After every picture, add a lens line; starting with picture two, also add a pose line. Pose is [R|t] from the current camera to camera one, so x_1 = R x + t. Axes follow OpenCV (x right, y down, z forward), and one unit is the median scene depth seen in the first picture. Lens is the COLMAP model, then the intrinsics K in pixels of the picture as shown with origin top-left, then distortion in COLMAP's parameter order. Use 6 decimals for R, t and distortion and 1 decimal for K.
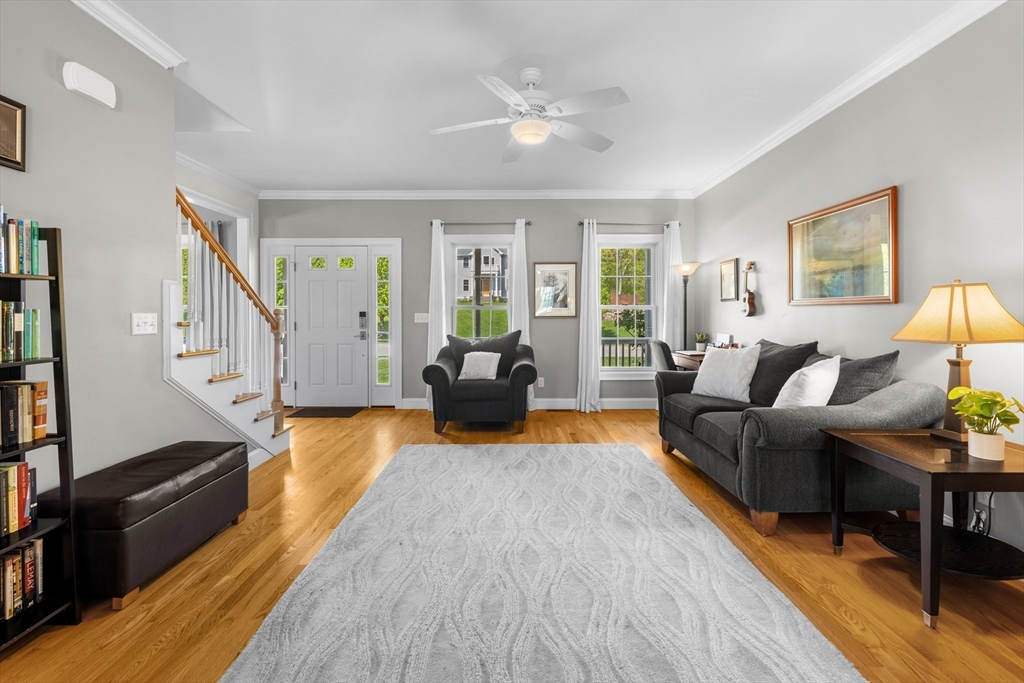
lens RADIAL K [[437.4, 0, 512.1], [0, 437.4, 313.4], [0, 0, 1]] dist [0.001659, 0.000442]
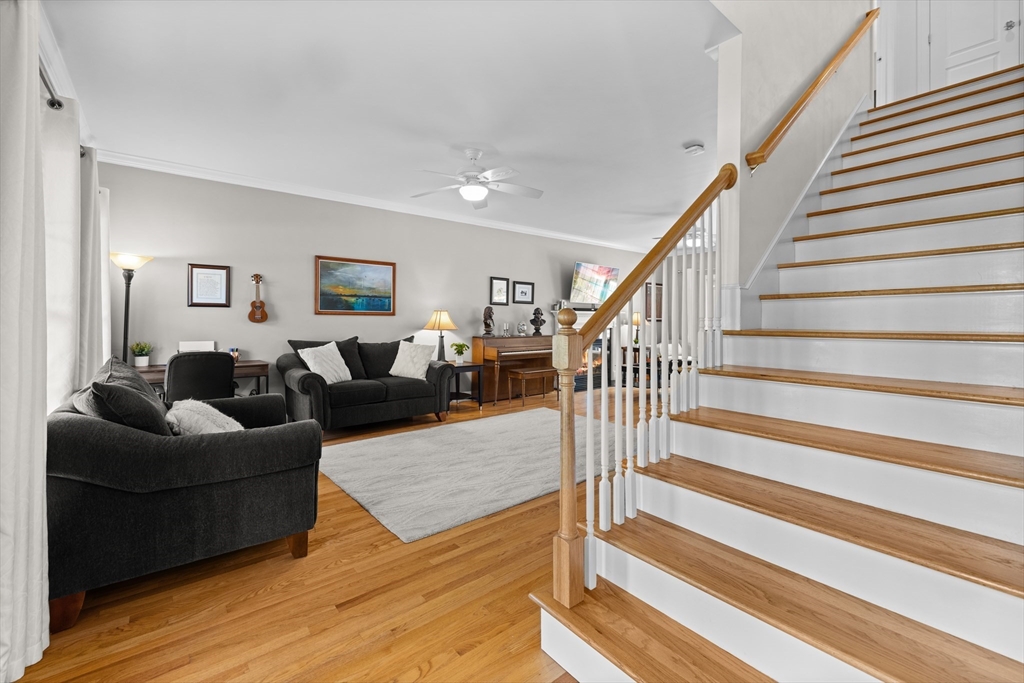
lens RADIAL K [[434.4, 0, 513.4], [0, 434.4, 317.0], [0, 0, 1]] dist [0.000543, 0.000614]
pose [[-0.634830, 0.005662, 0.772631, -0.760729], [-0.001344, 0.999964, -0.008433, 0.001684], [-0.772651, -0.006392, -0.634799, 1.210844]]
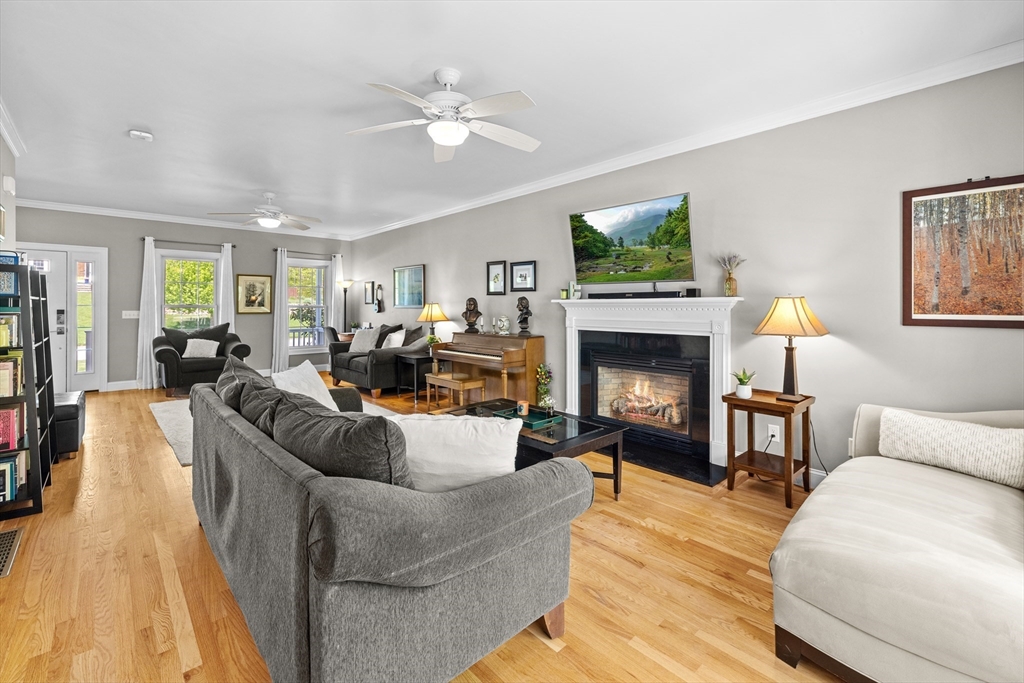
lens RADIAL K [[438.8, 0, 515.9], [0, 438.8, 305.9], [0, 0, 1]] dist [0.000775, 0.000289]
pose [[0.730831, 0.005420, 0.682537, -0.338973], [-0.004350, 0.999985, -0.003284, -0.019447], [-0.682545, -0.000569, 0.730843, -0.836234]]
